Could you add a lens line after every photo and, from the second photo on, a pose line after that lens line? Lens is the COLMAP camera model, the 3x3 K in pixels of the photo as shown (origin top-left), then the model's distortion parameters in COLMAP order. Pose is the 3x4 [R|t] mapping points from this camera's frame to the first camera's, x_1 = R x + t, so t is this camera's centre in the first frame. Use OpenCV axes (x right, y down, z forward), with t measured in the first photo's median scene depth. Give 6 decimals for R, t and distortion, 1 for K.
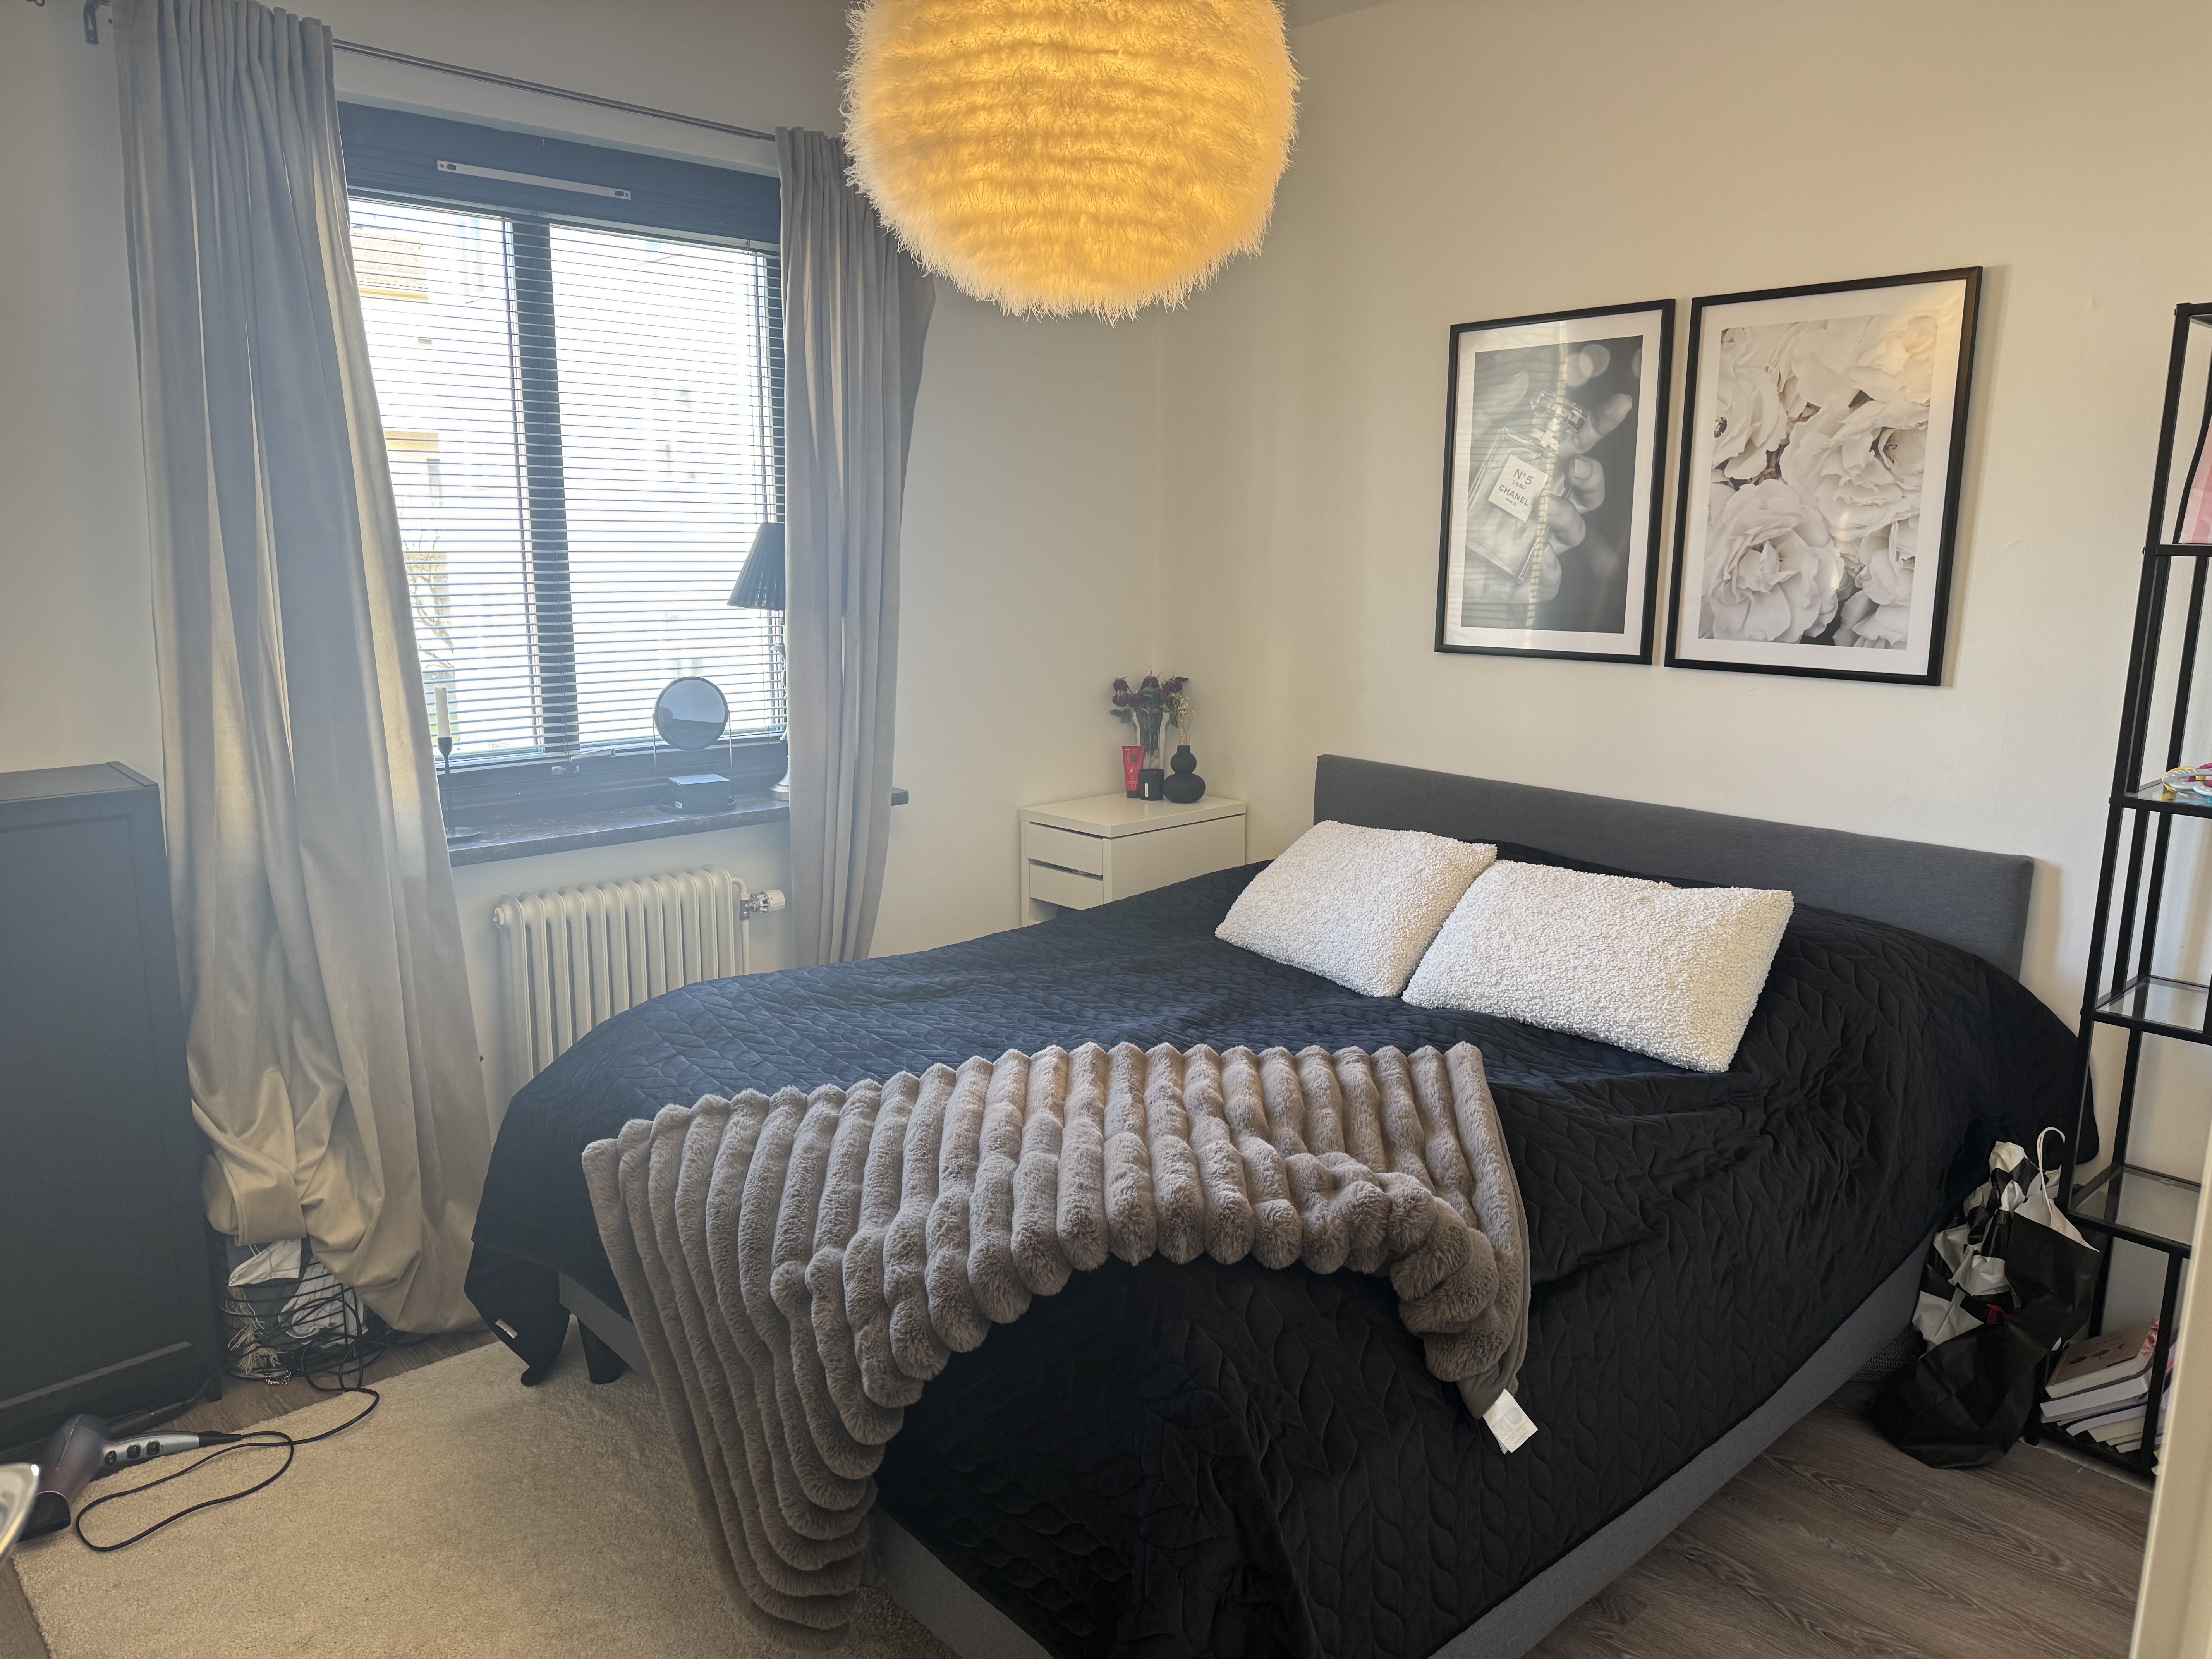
lens RADIAL K [[1567.2, 0, 1106.0], [0, 1567.2, 829.5], [0, 0, 1]] dist [0.034109, -0.000284]
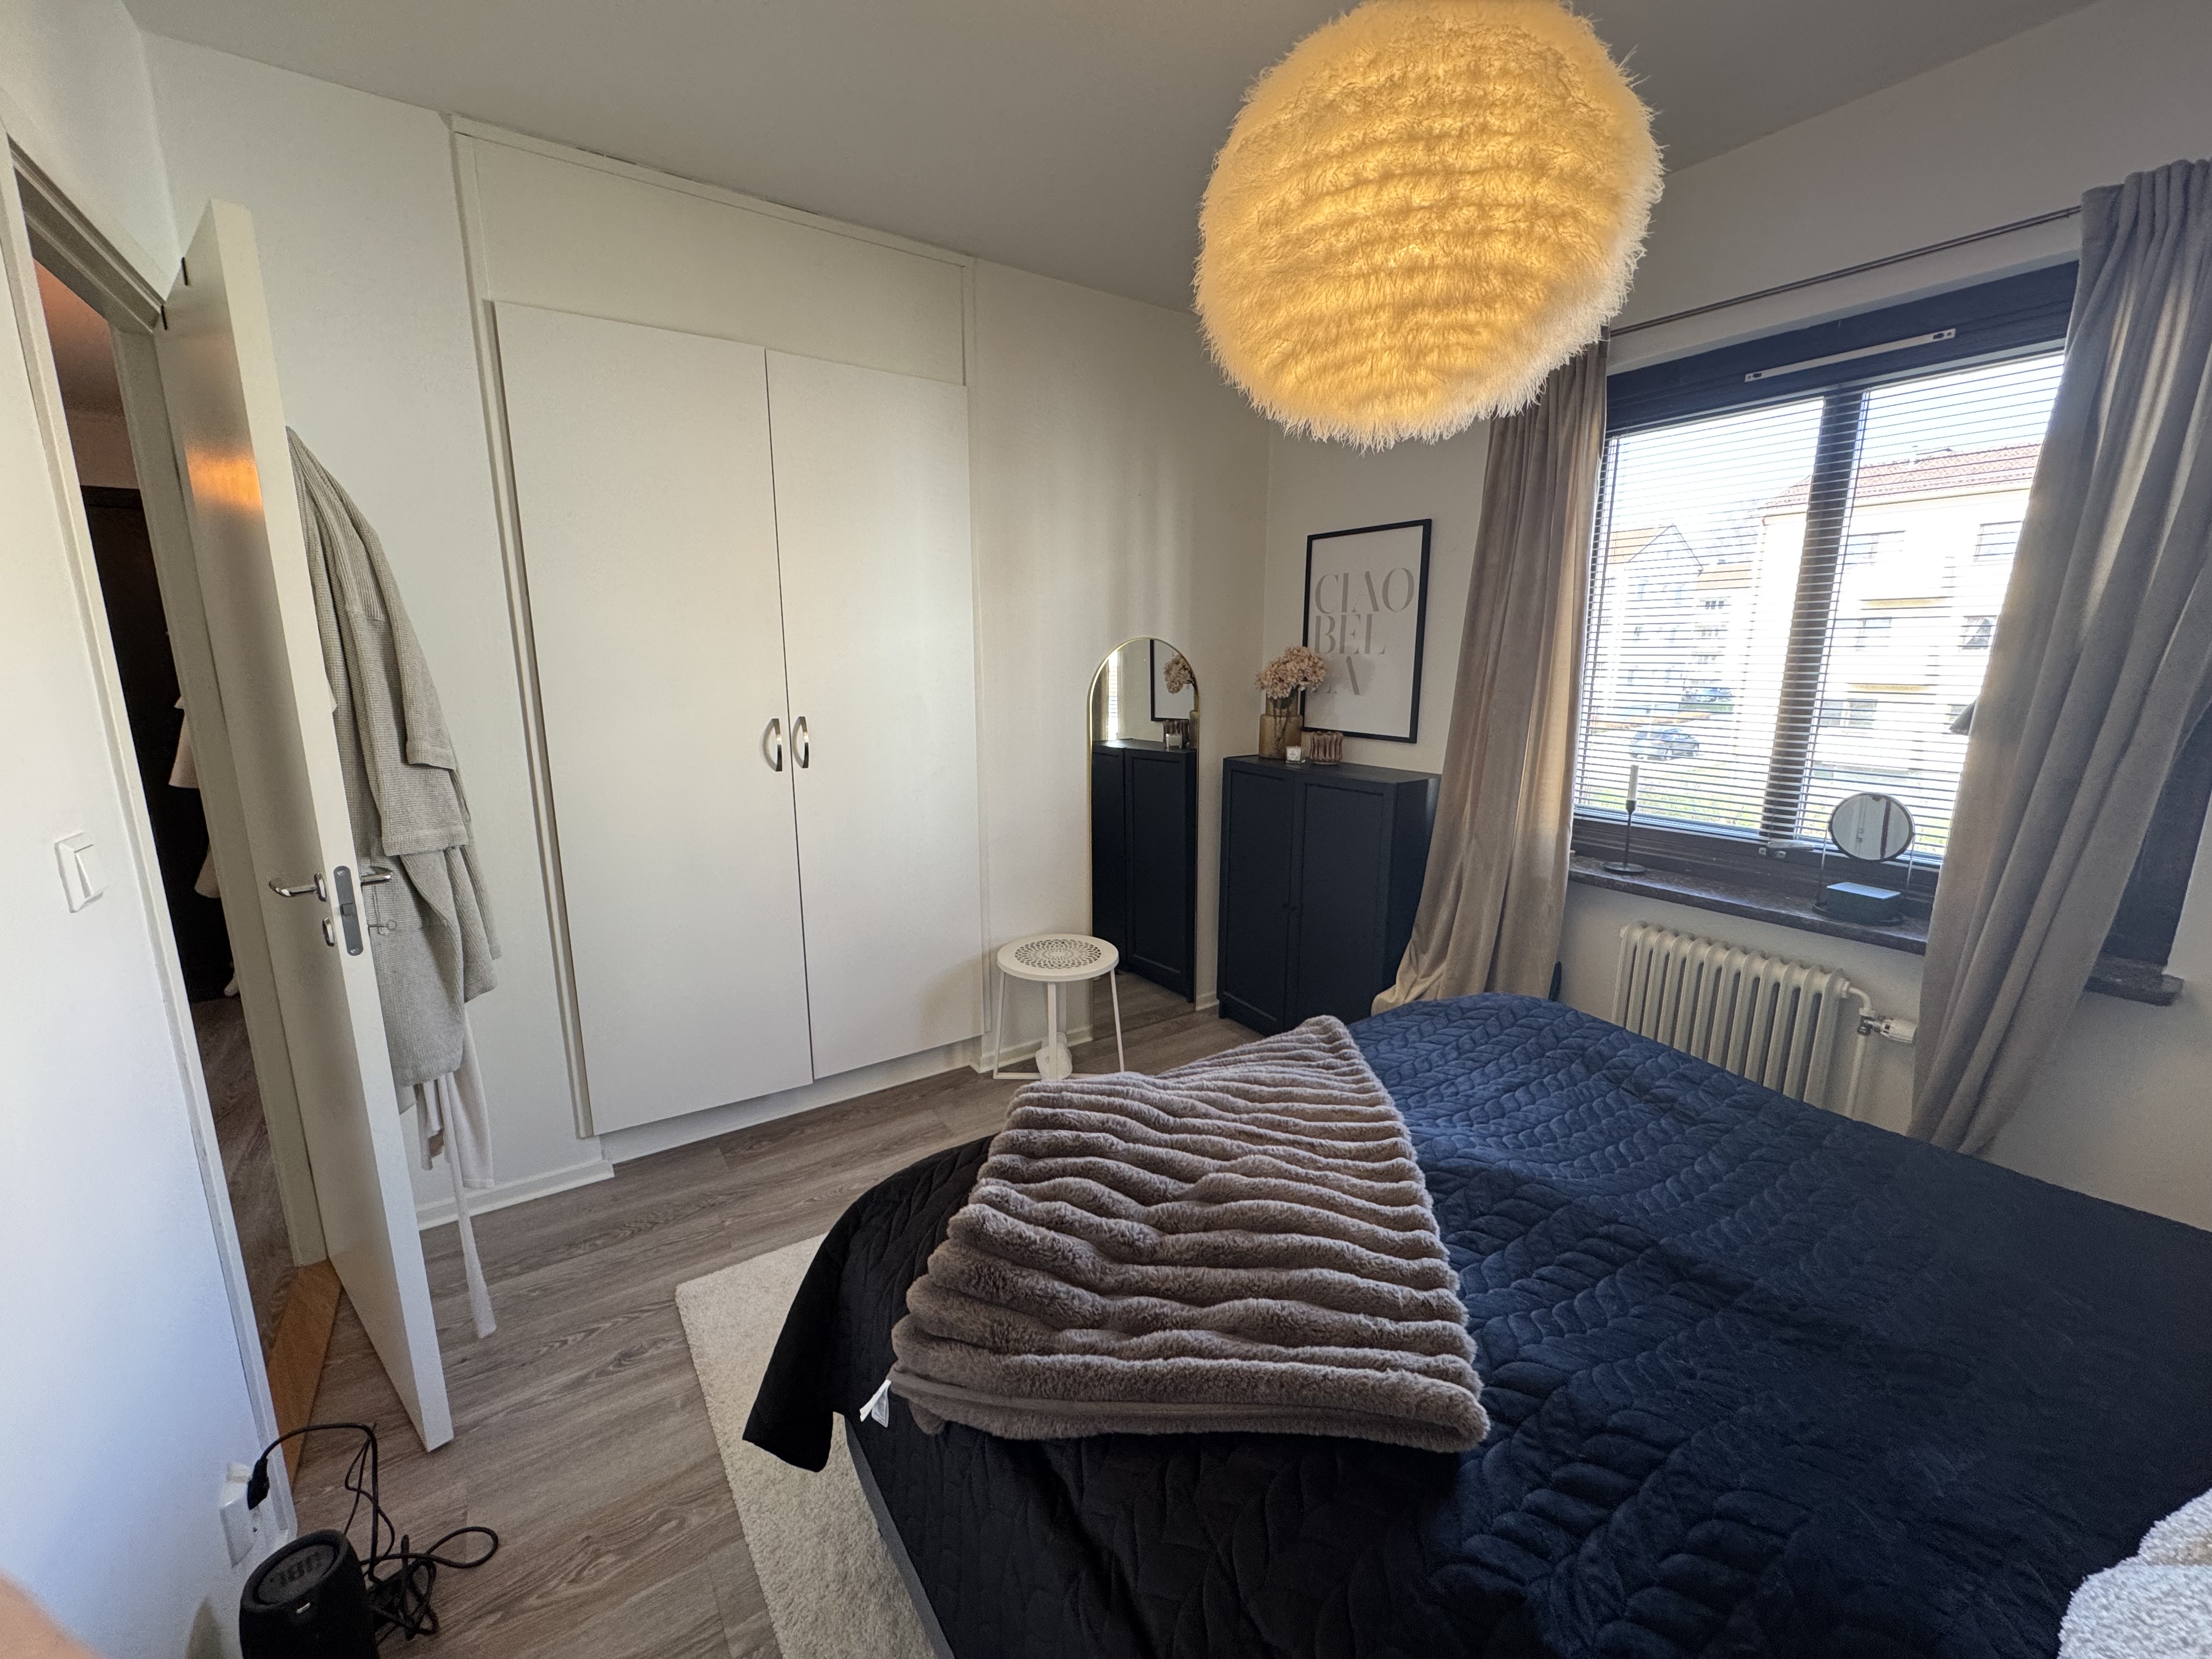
lens RADIAL K [[884.9, 0, 1106.0], [0, 884.9, 829.5], [0, 0, 1]] dist [-0.000040, 0.000059]
pose [[-0.119232, 0.186416, -0.975209, 0.383743], [-0.186748, 0.960474, 0.206432, -0.100522], [0.975145, 0.206732, -0.079707, 0.554882]]
